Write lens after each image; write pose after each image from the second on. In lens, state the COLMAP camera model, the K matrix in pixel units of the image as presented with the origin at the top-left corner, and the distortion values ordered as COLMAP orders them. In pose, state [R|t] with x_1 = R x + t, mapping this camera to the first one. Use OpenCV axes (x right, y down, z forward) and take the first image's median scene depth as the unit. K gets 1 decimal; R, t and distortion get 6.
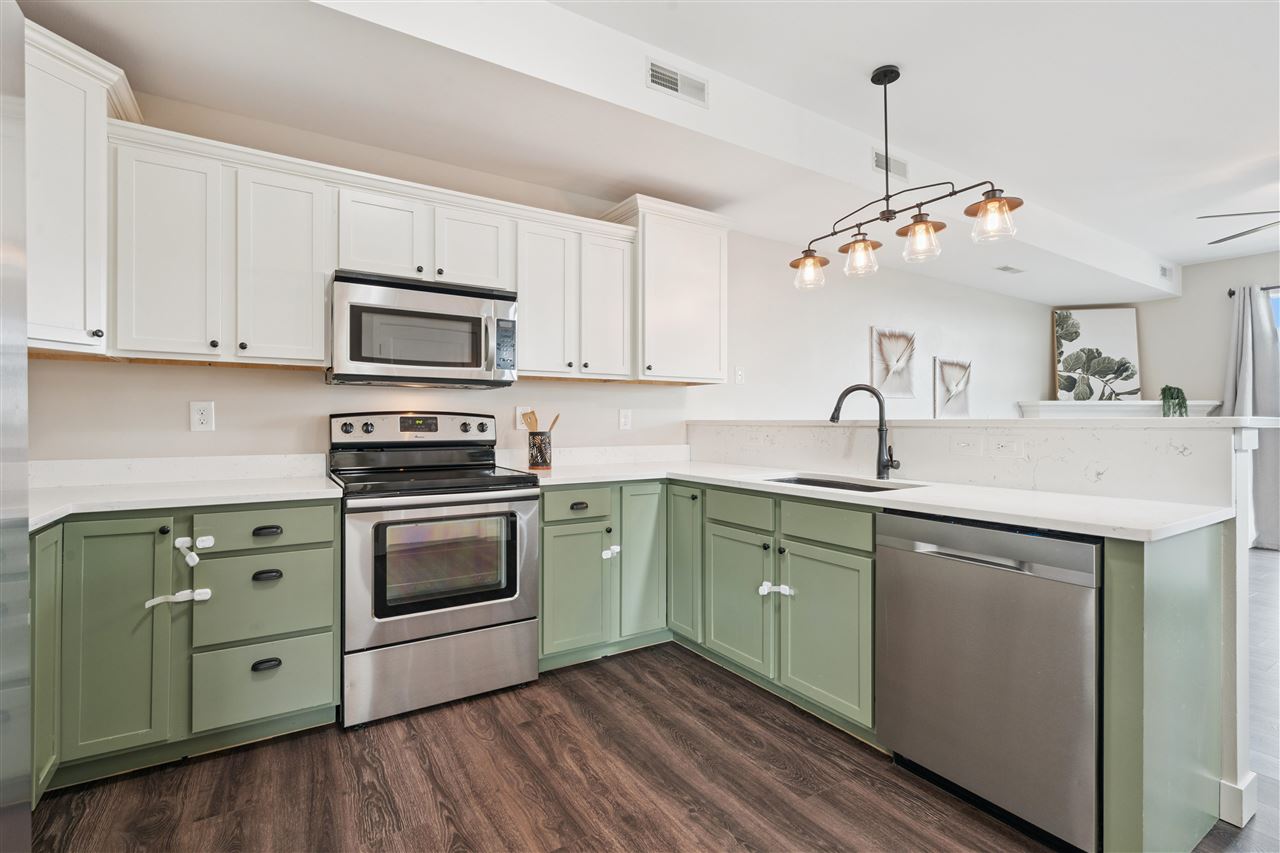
lens RADIAL K [[596.4, 0, 643.5], [0, 596.4, 417.0], [0, 0, 1]] dist [-0.000690, -0.000310]
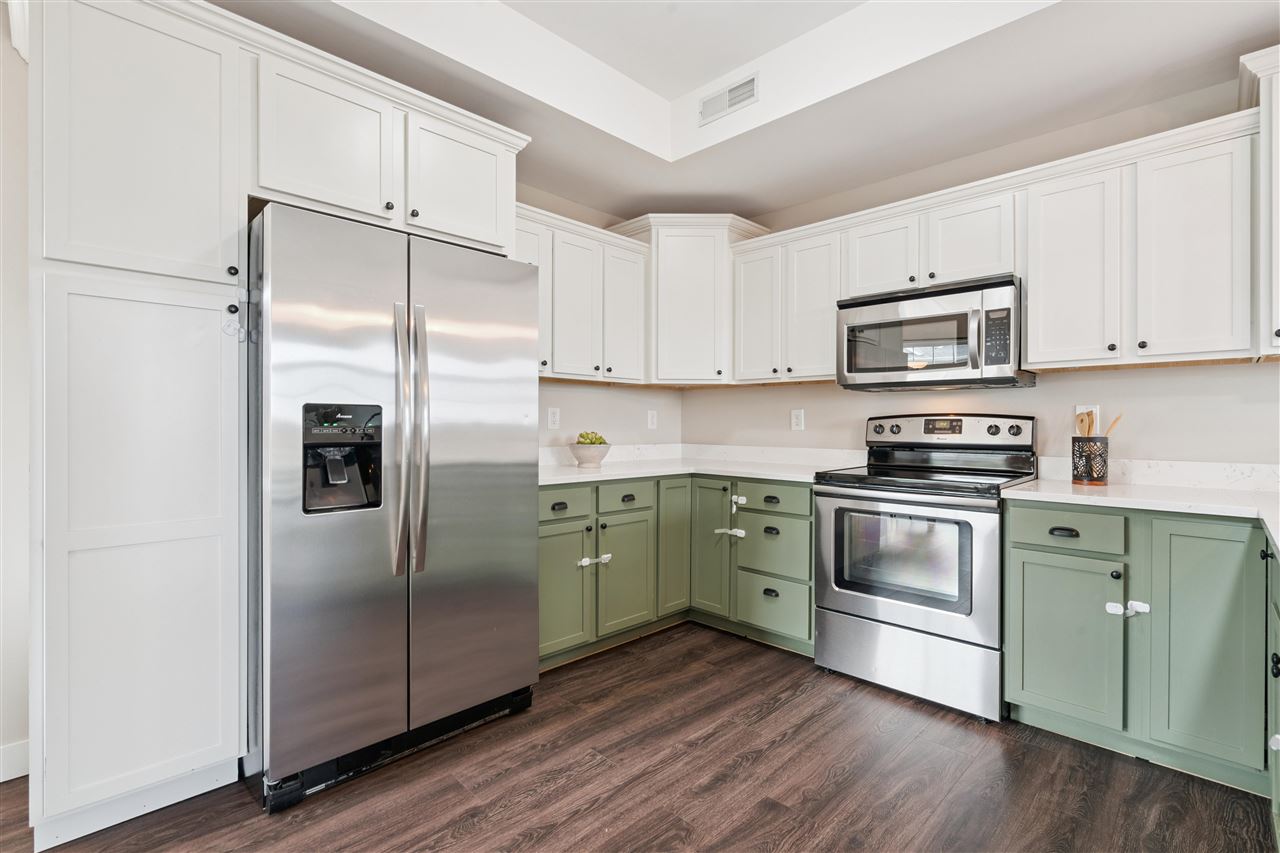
lens RADIAL K [[586.9, 0, 639.6], [0, 586.9, 422.1], [0, 0, 1]] dist [-0.001142, -0.000024]
pose [[0.212011, -0.003401, -0.977261, 0.578061], [0.003836, 0.999989, -0.002648, 0.006470], [0.977260, -0.003187, 0.212021, 0.333691]]
